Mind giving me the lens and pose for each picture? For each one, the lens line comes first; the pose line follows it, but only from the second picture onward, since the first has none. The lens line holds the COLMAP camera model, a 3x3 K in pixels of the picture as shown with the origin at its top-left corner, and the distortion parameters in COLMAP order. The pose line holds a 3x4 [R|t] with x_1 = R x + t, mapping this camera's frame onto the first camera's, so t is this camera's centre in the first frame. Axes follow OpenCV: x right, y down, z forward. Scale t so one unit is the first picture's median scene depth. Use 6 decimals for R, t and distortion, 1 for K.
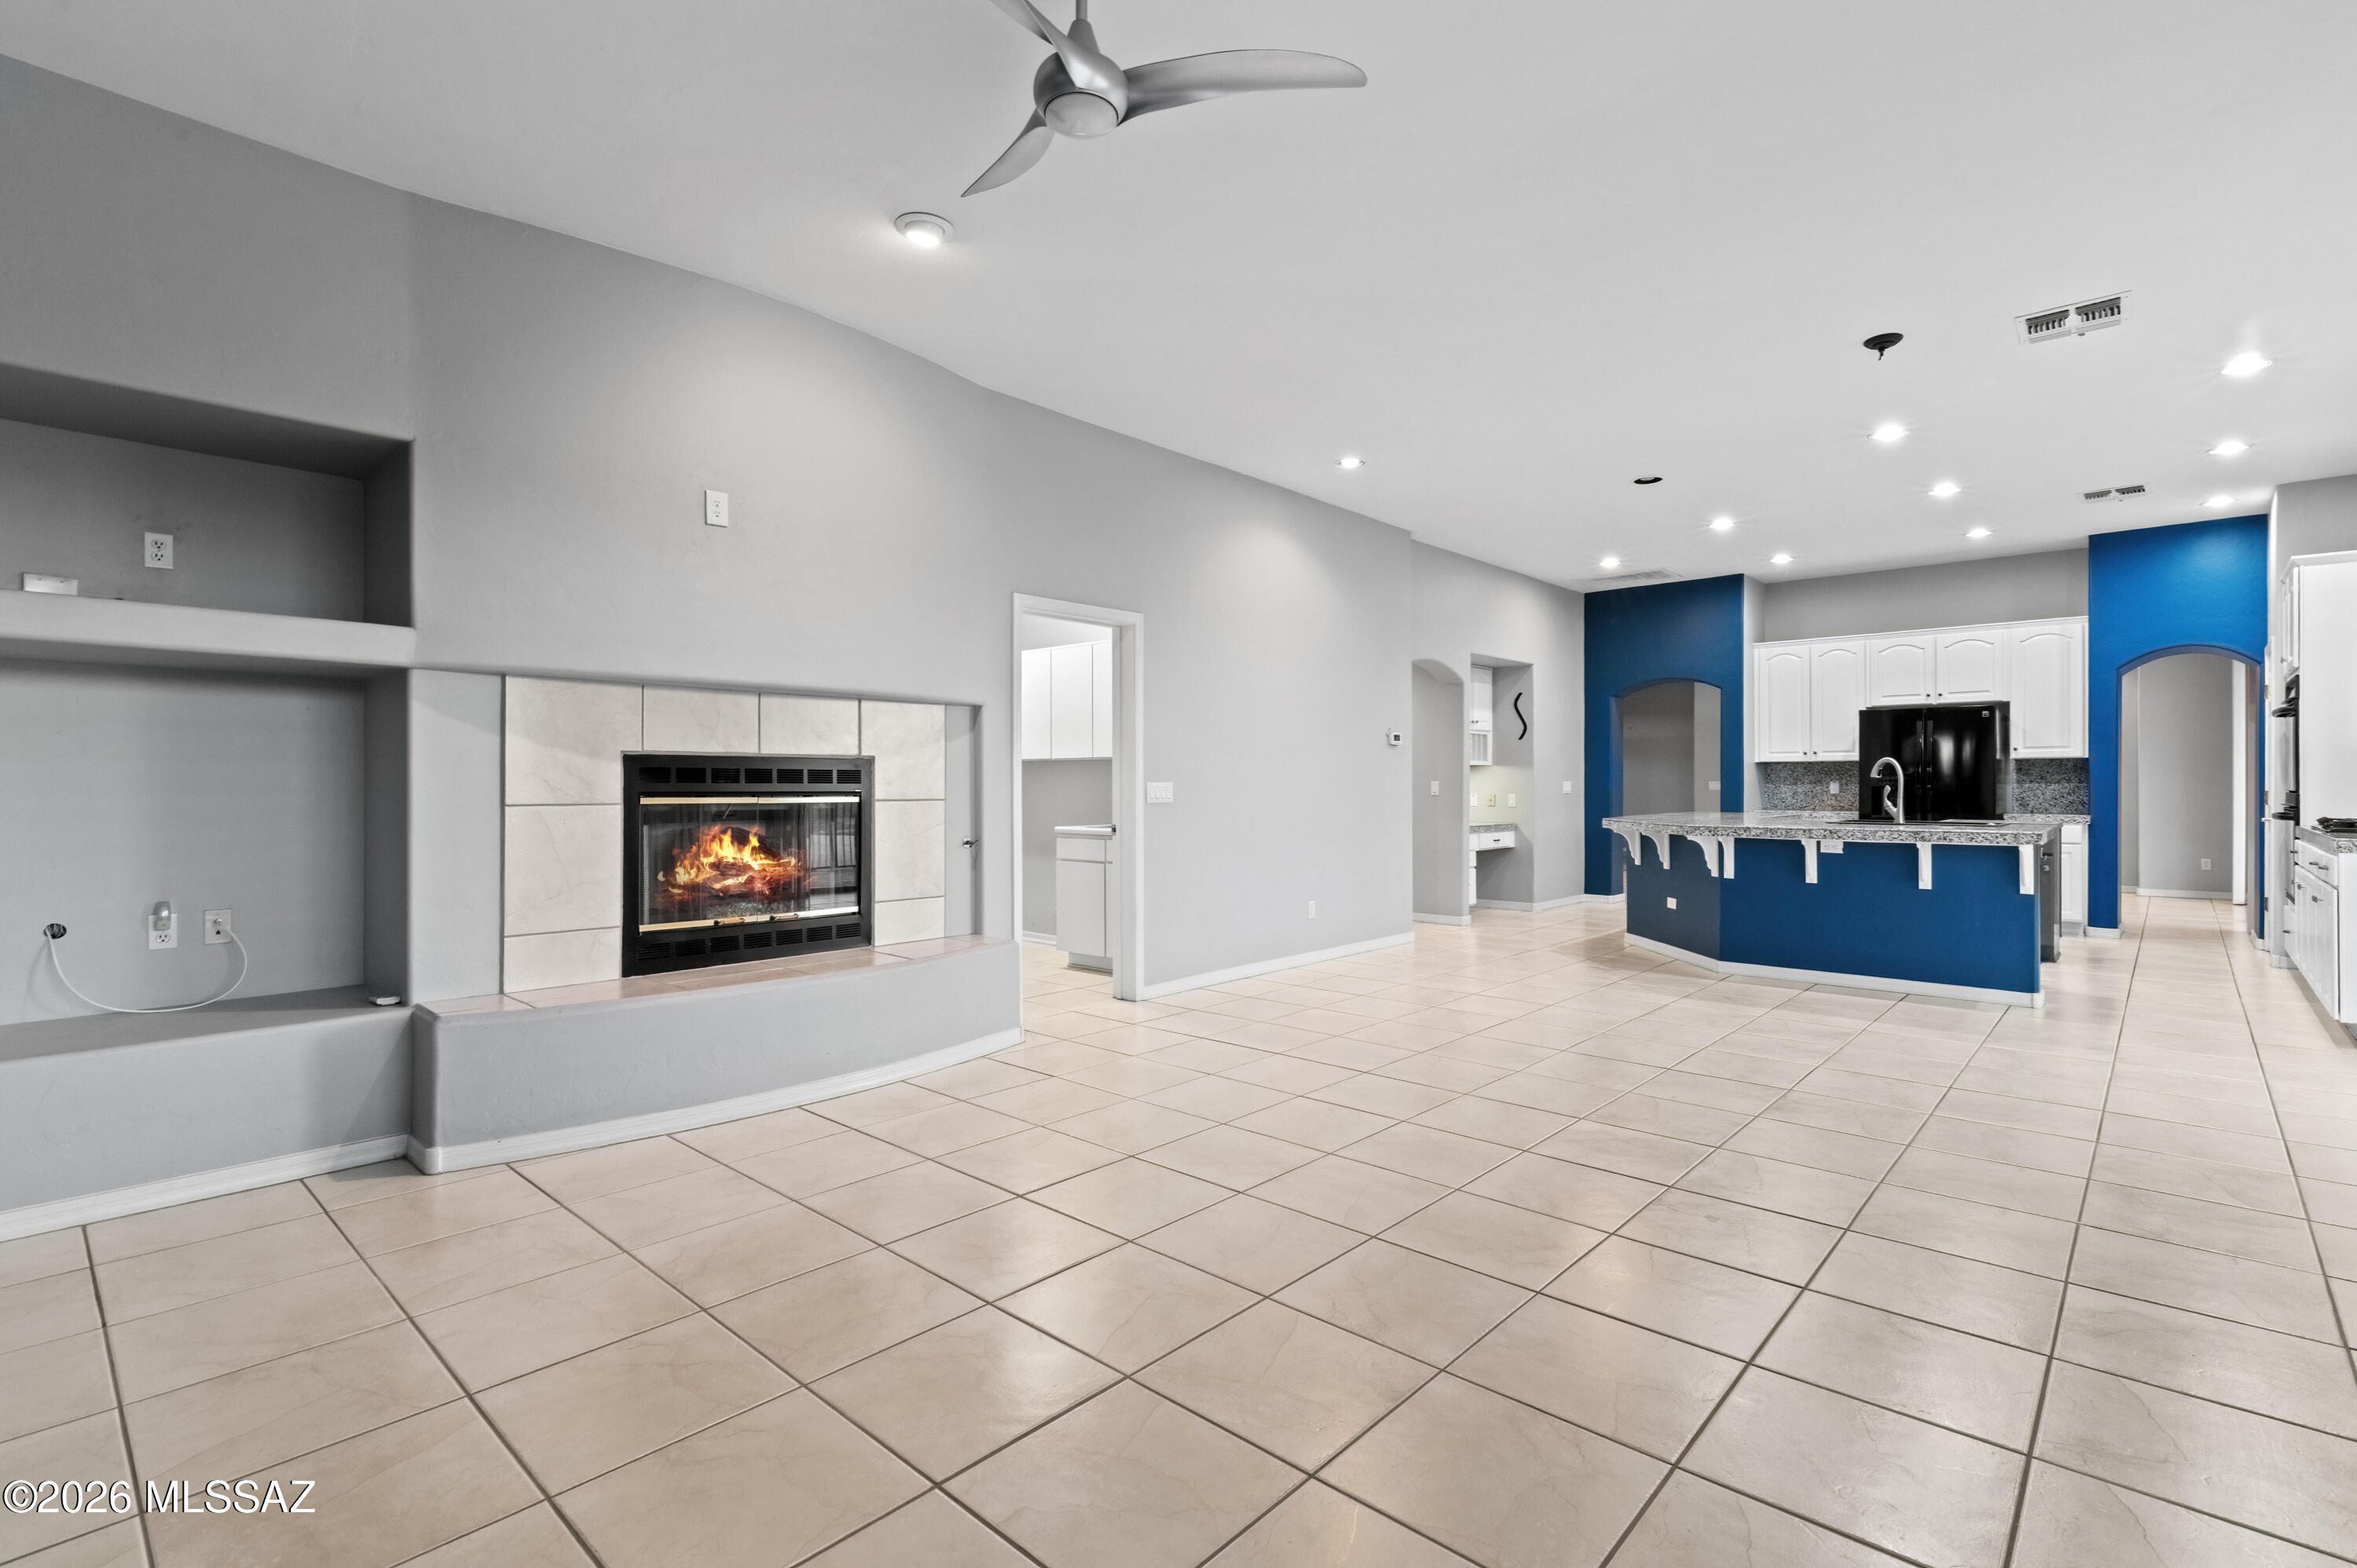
lens RADIAL K [[1073.4, 0, 1187.0], [0, 1073.4, 780.3], [0, 0, 1]] dist [0.013058, -0.000624]
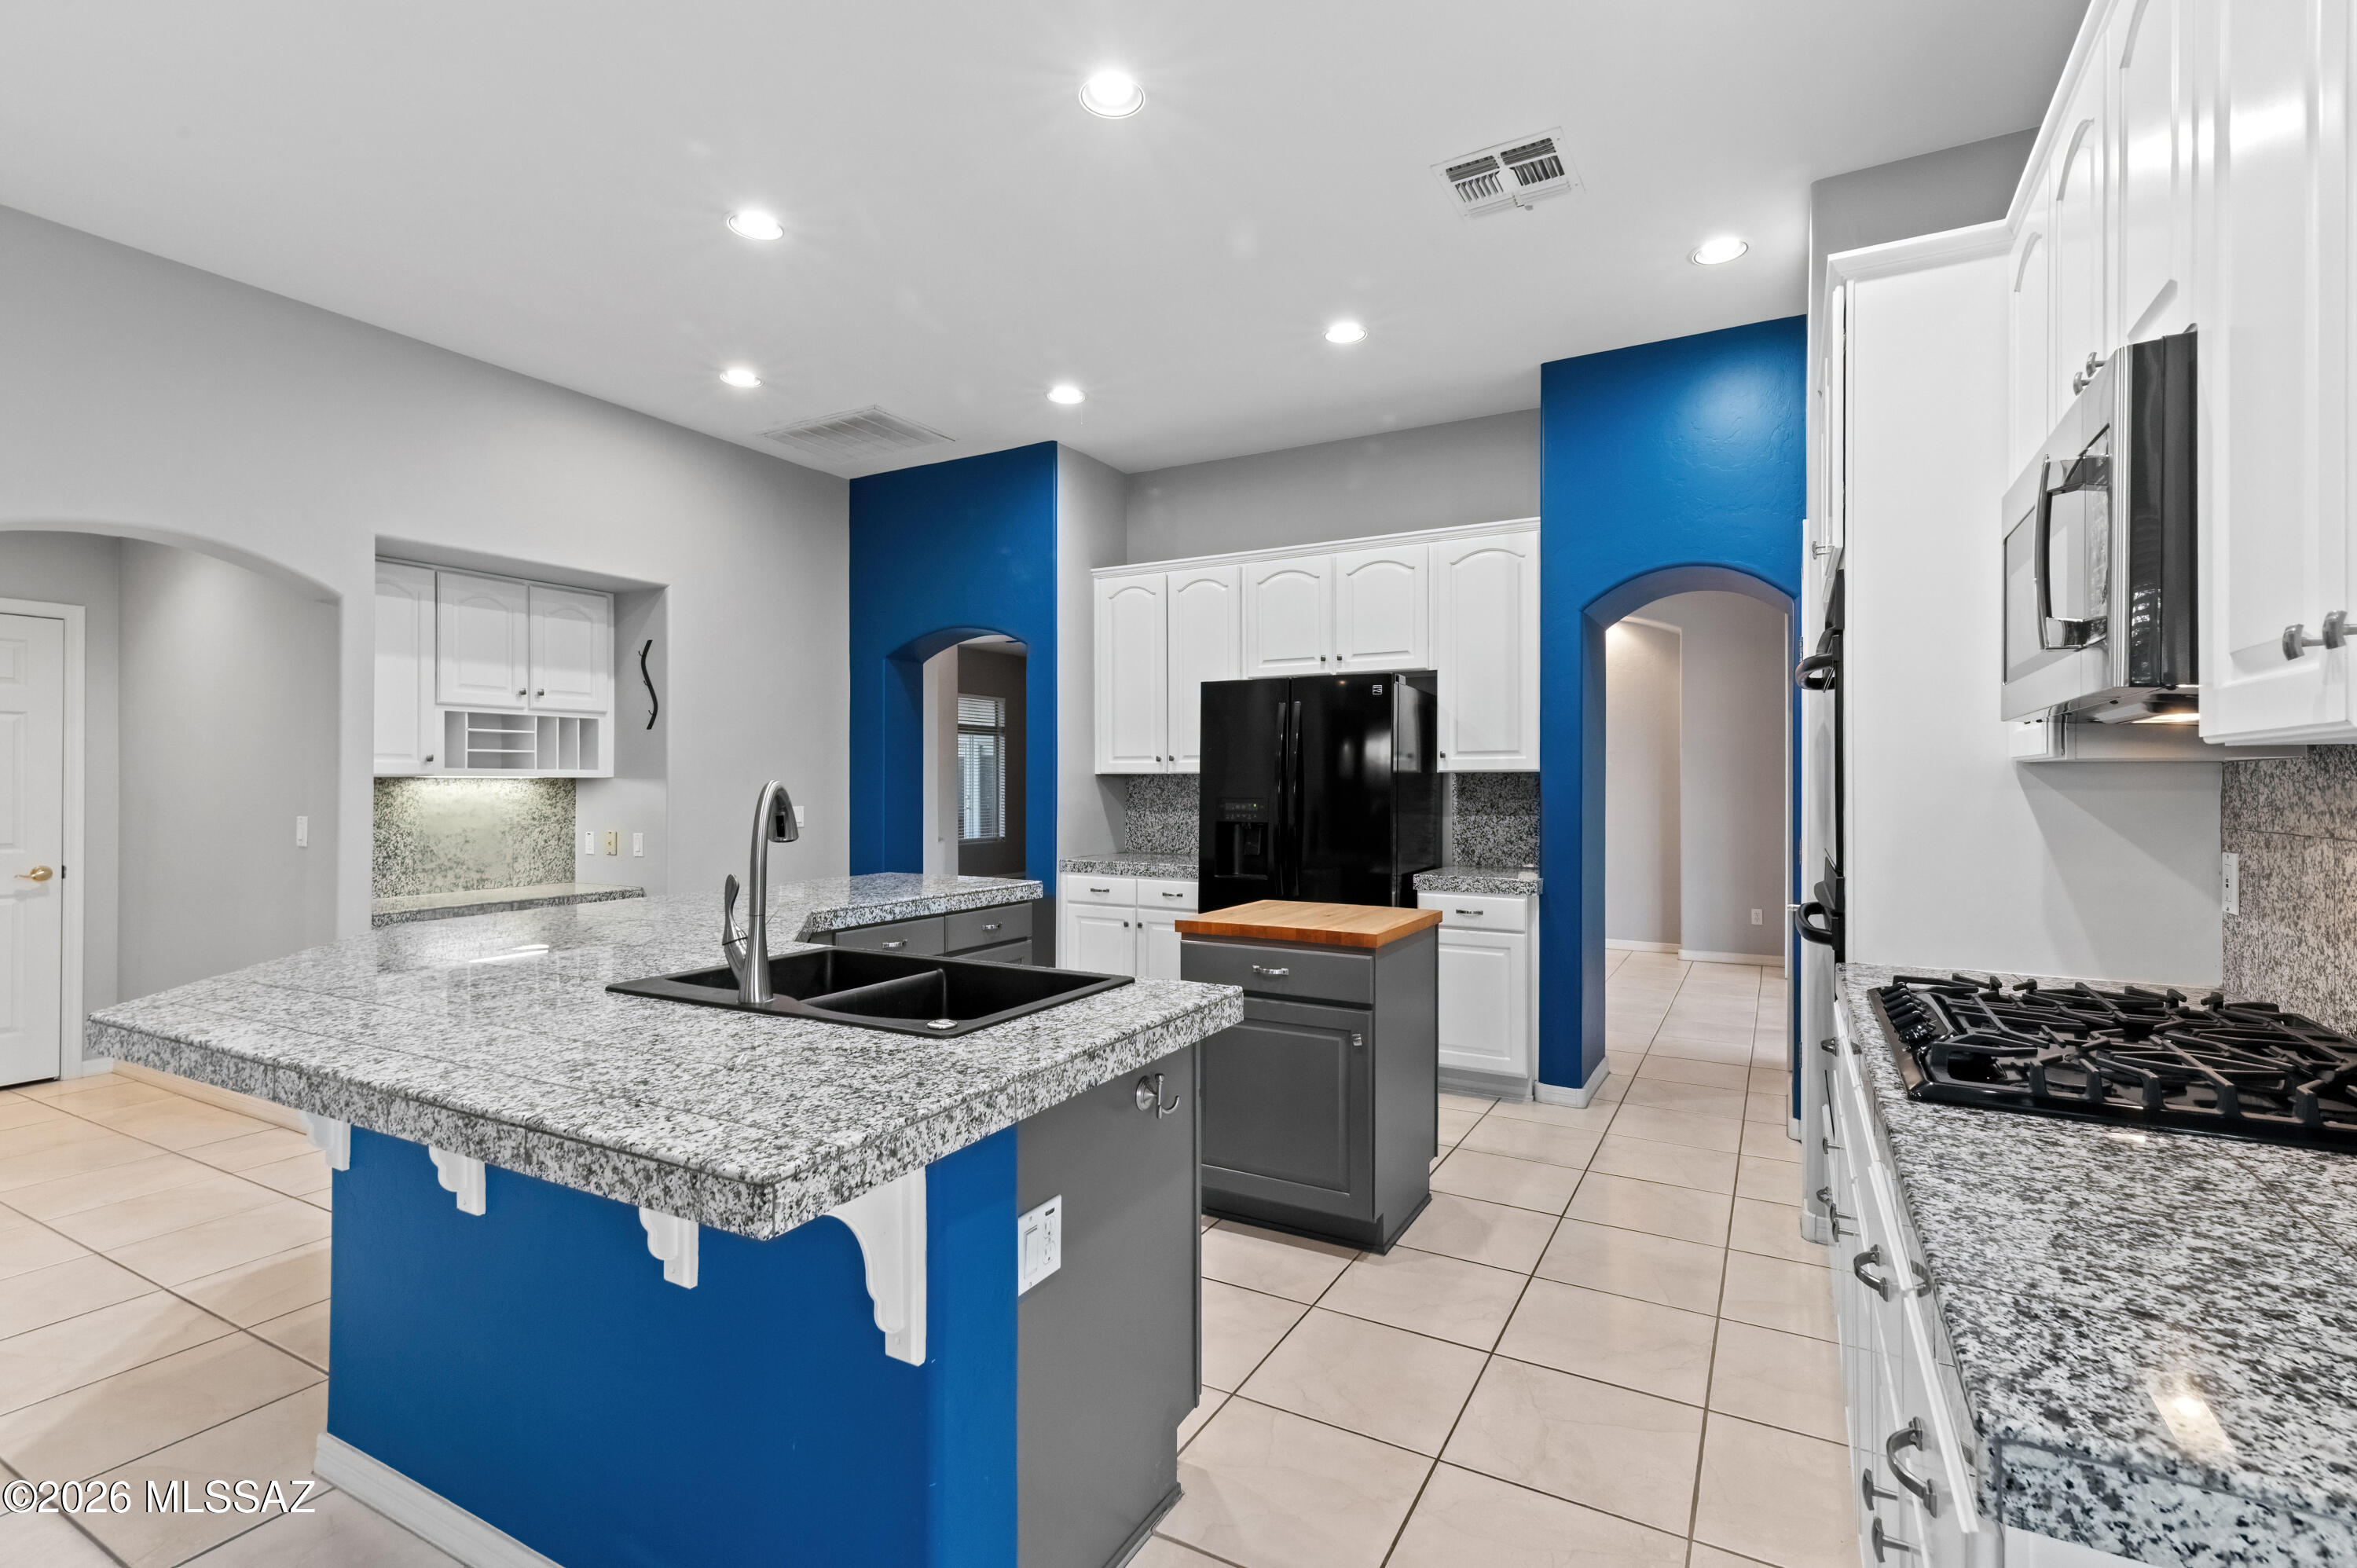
lens RADIAL K [[1073.4, 0, 1187.0], [0, 1073.4, 780.3], [0, 0, 1]] dist [0.013058, -0.000624]
pose [[0.973468, 0.002439, 0.228811, 0.493990], [-0.002631, 0.999996, 0.000535, -0.015410], [-0.228809, -0.001123, 0.973471, 0.473951]]
